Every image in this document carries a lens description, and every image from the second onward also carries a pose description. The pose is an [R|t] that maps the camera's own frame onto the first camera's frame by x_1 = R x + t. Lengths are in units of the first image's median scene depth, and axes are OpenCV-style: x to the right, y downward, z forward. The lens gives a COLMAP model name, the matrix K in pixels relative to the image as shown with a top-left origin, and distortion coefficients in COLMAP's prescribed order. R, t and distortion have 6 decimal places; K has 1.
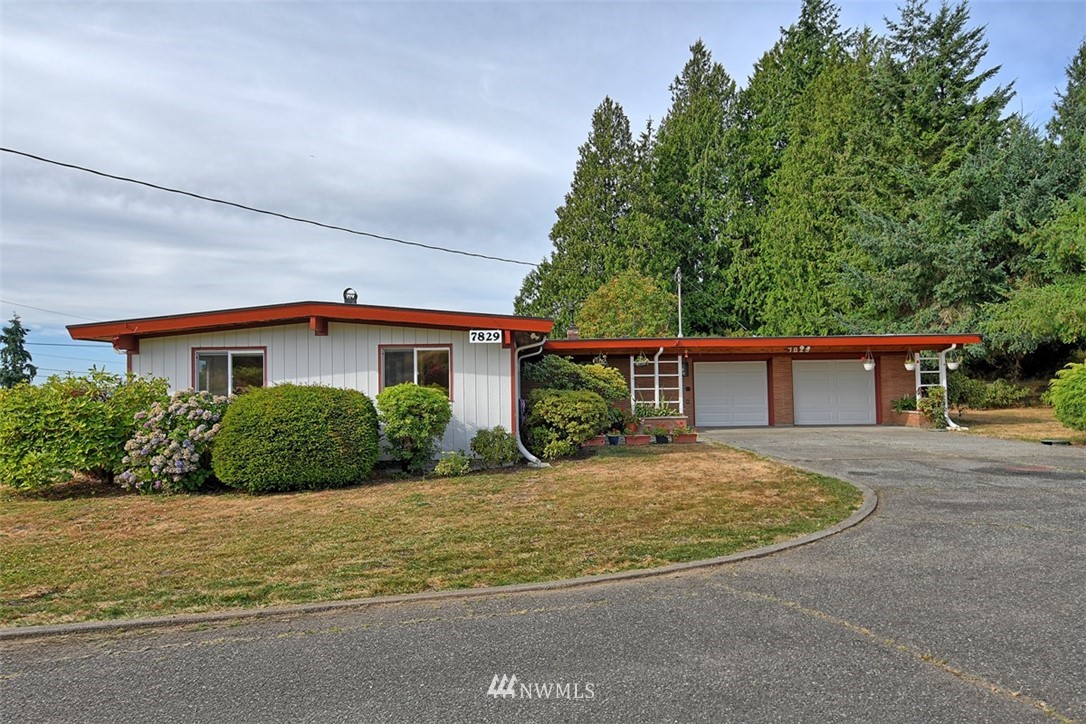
lens RADIAL K [[716.3, 0, 548.0], [0, 716.3, 364.3], [0, 0, 1]] dist [0.036285, 0.002076]
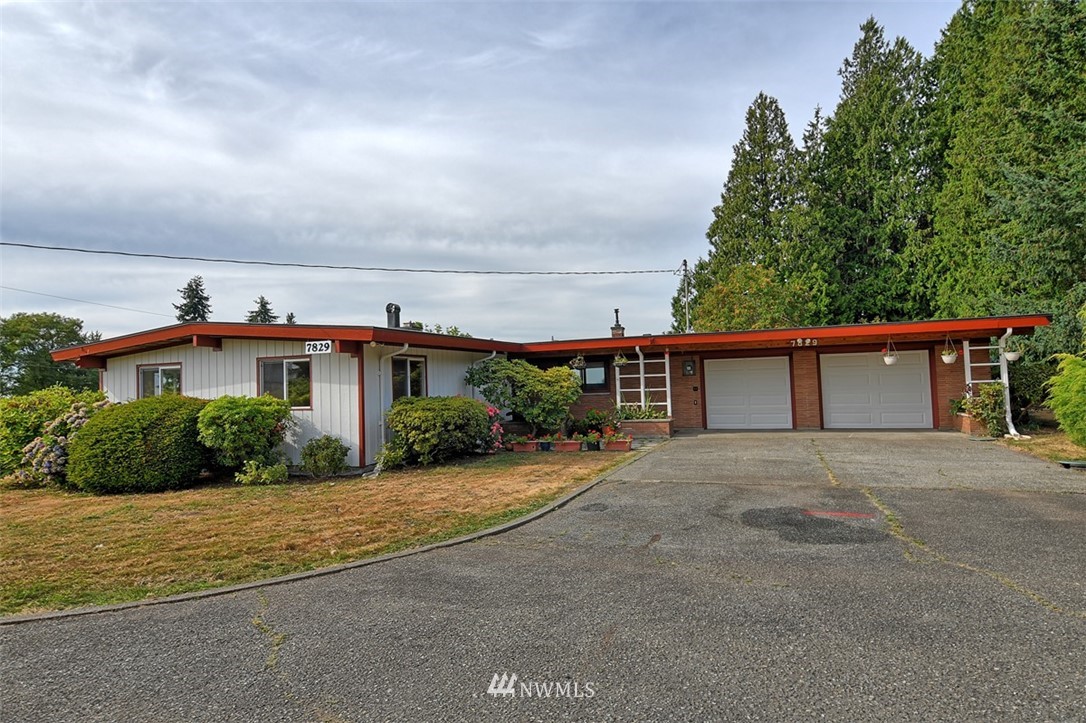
lens RADIAL K [[632.2, 0, 540.4], [0, 632.2, 367.3], [0, 0, 1]] dist [-0.009149, -0.000928]
pose [[0.927197, -0.023334, -0.373845, 0.152584], [0.027569, 0.999602, 0.005985, -0.001894], [0.373557, -0.015856, 0.927472, 0.080599]]
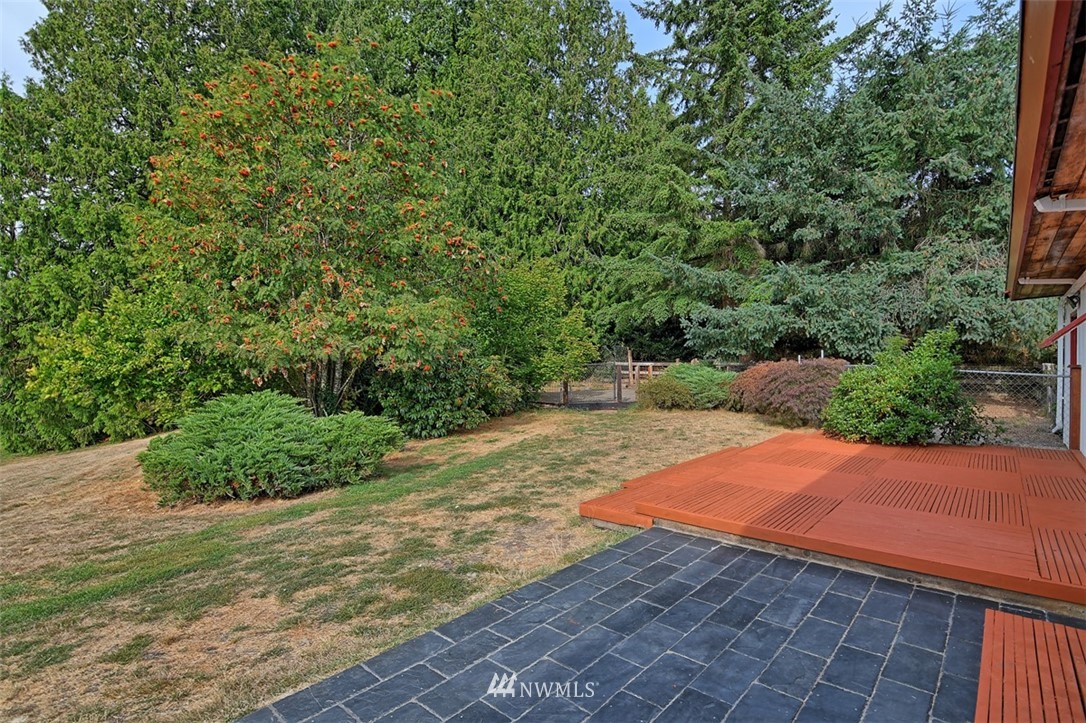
lens RADIAL K [[528.4, 0, 543.2], [0, 528.4, 357.8], [0, 0, 1]] dist [-0.016376, -0.002868]
pose [[0.674483, 0.026689, 0.737807, -0.014445], [-0.042313, 0.999101, 0.002541, 0.025058], [-0.737077, -0.032932, 0.675006, 0.656658]]
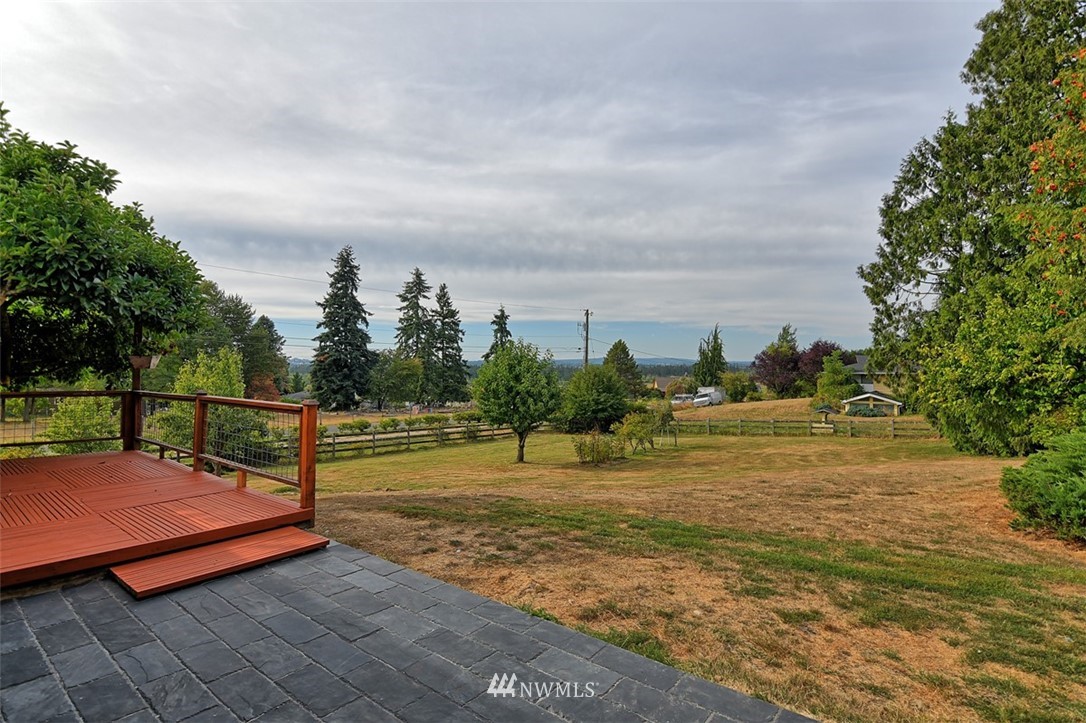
lens RADIAL K [[528.4, 0, 539.2], [0, 528.4, 368.1], [0, 0, 1]] dist [-0.016376, -0.002868]
pose [[0.768315, 0.027458, -0.639482, 0.015758], [0.002911, 0.998919, 0.046389, 0.024126], [0.640065, -0.037502, 0.767405, 0.655755]]
